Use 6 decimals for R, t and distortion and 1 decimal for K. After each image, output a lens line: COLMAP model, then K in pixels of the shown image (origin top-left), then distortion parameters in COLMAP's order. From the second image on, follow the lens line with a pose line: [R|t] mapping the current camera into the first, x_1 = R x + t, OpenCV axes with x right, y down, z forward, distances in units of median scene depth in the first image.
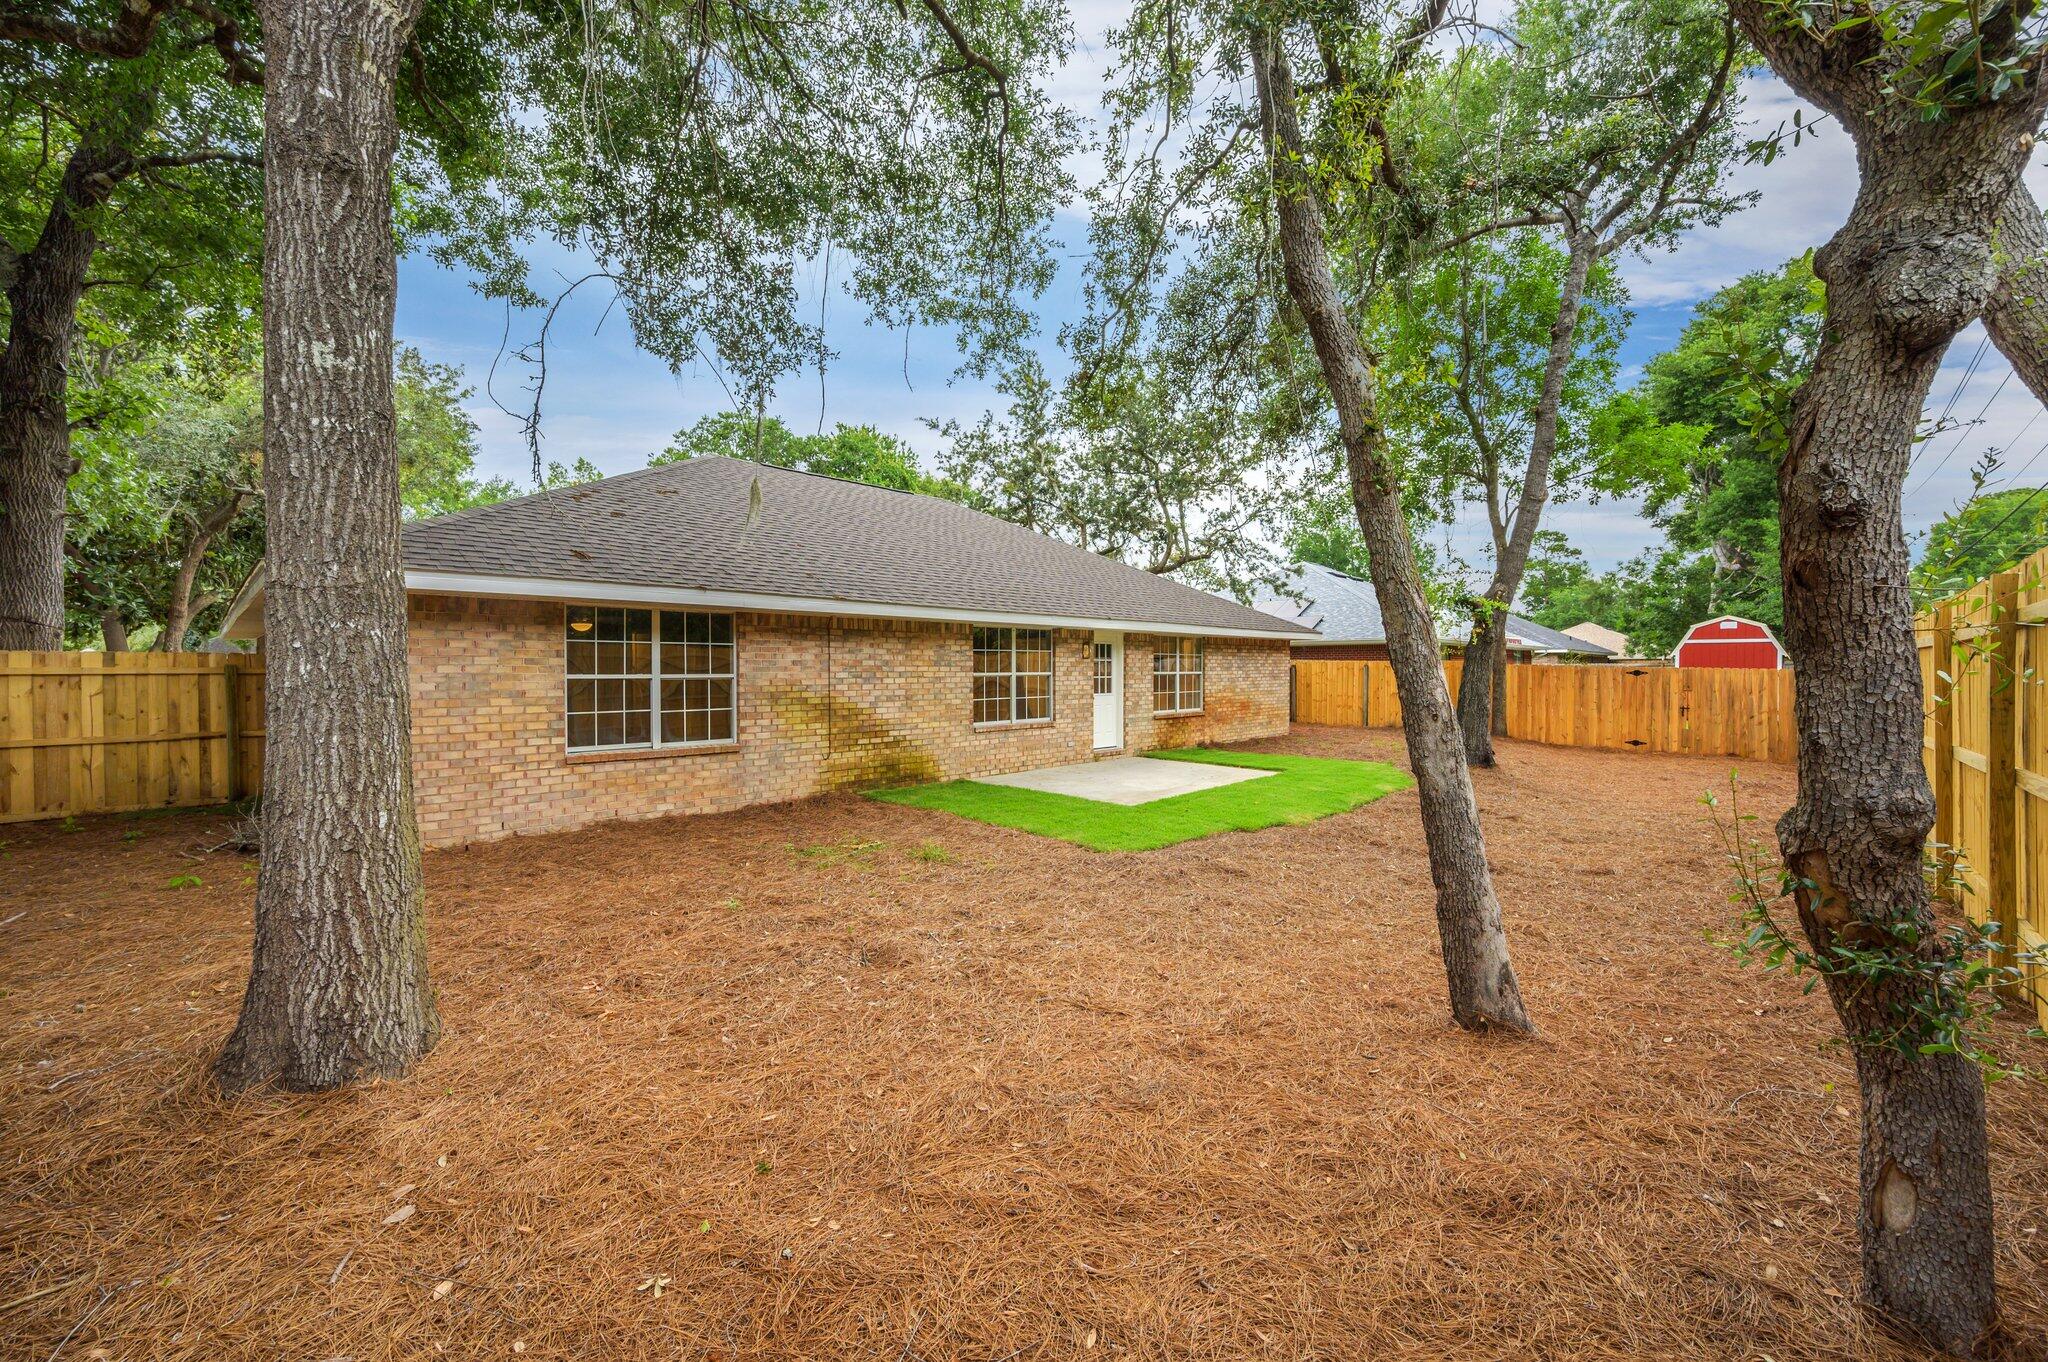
lens RADIAL K [[808.9, 0, 1027.8], [0, 808.9, 682.9], [0, 0, 1]] dist [-0.001037, -0.000223]
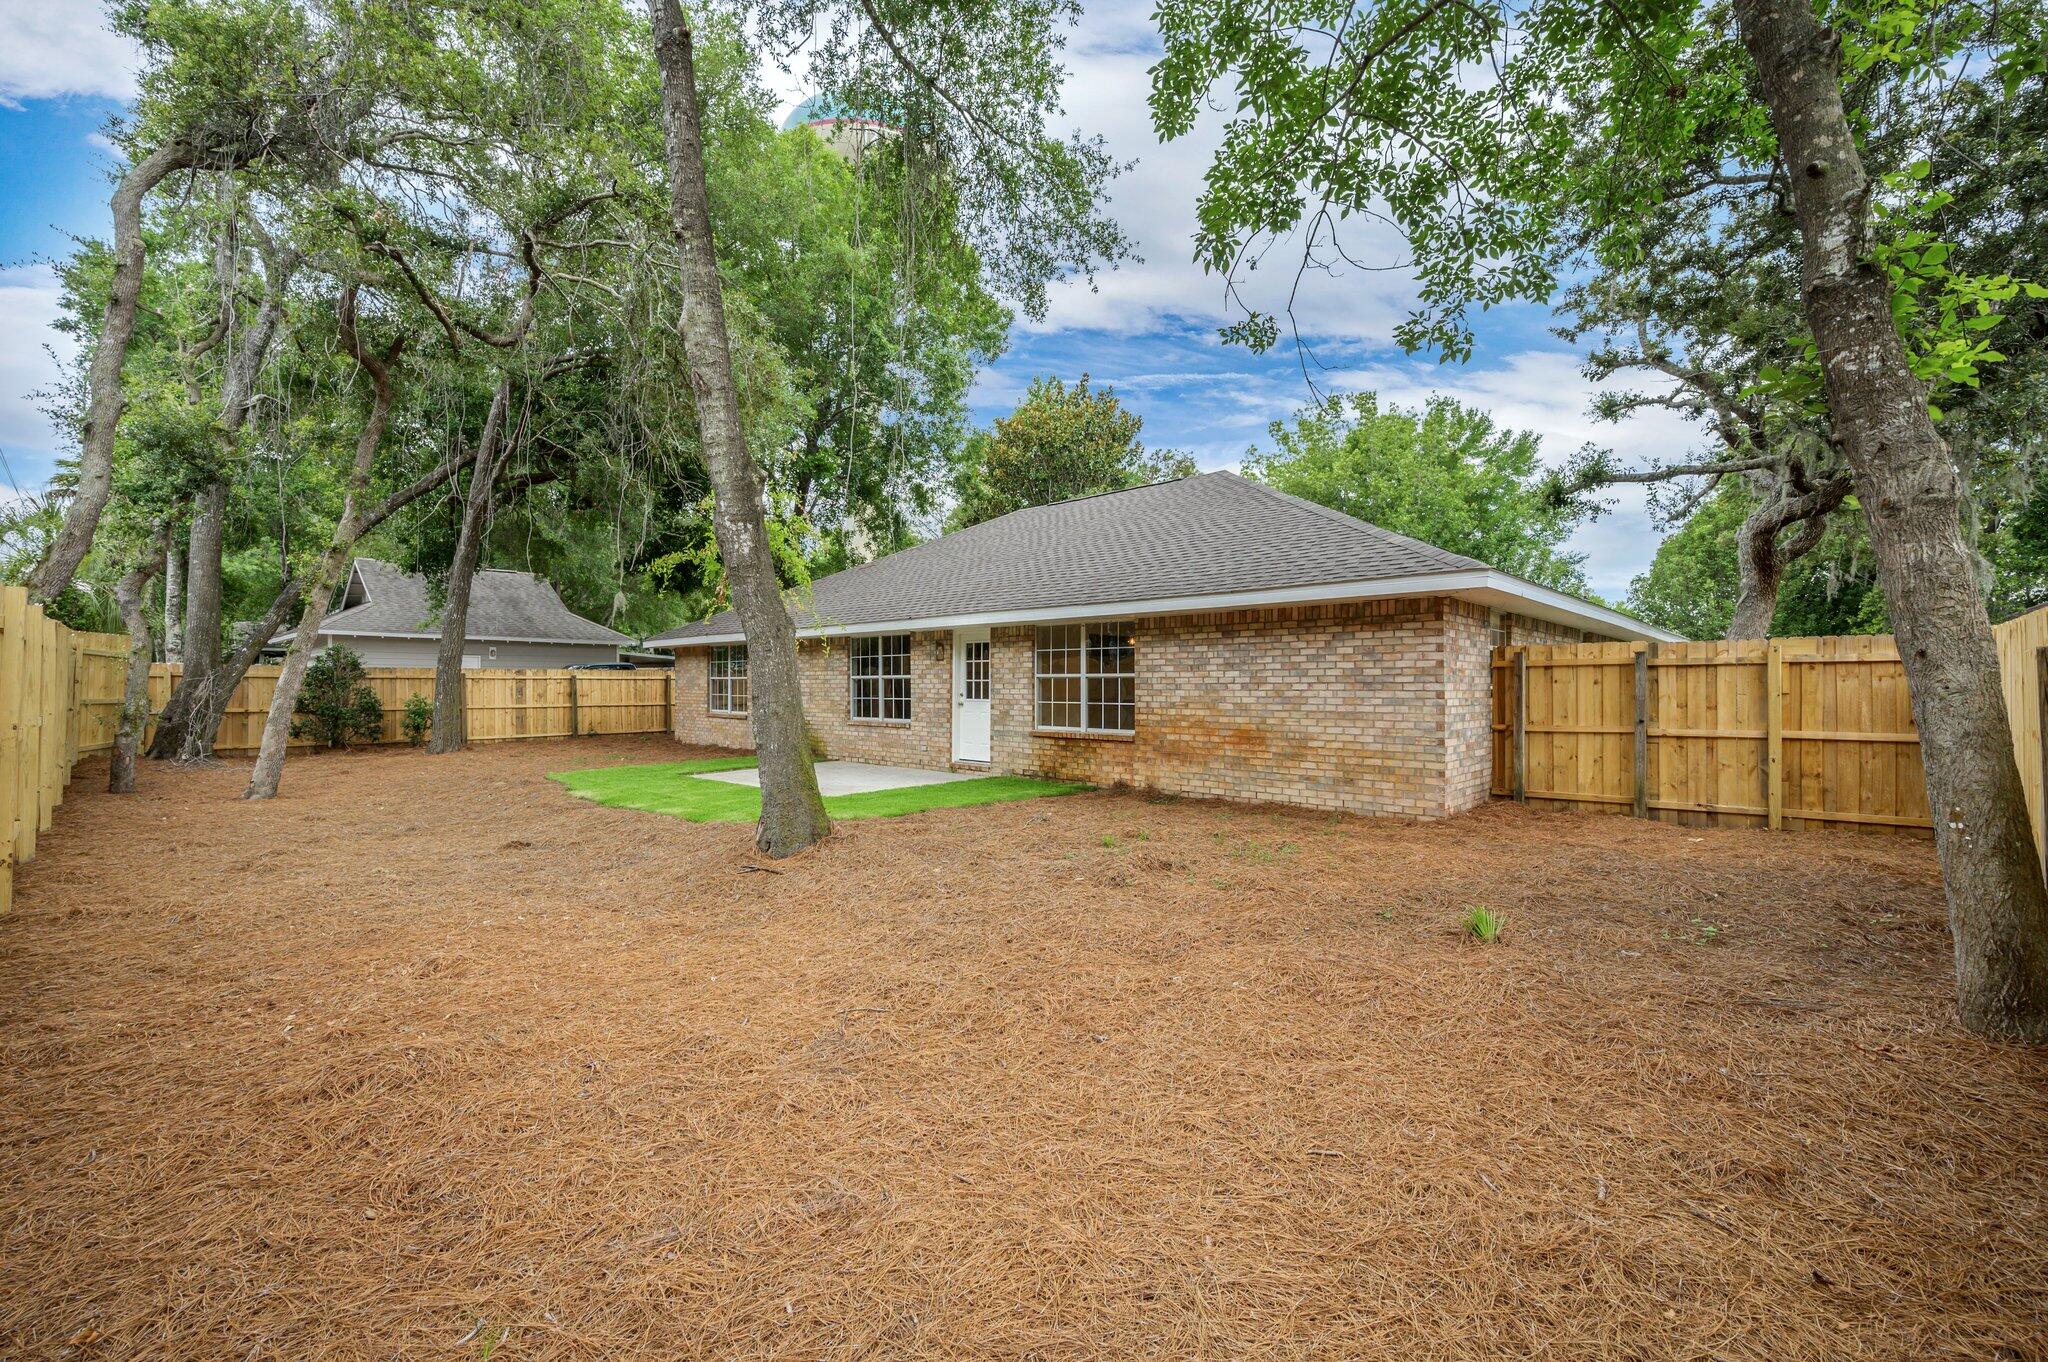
lens RADIAL K [[843.0, 0, 1022.5], [0, 843.0, 673.4], [0, 0, 1]] dist [-0.001985, 0.000761]
pose [[-0.005427, 0.002628, -0.999982, 0.974680], [-0.003094, 0.999992, 0.002645, -0.016854], [0.999980, 0.003108, -0.005419, 1.017639]]
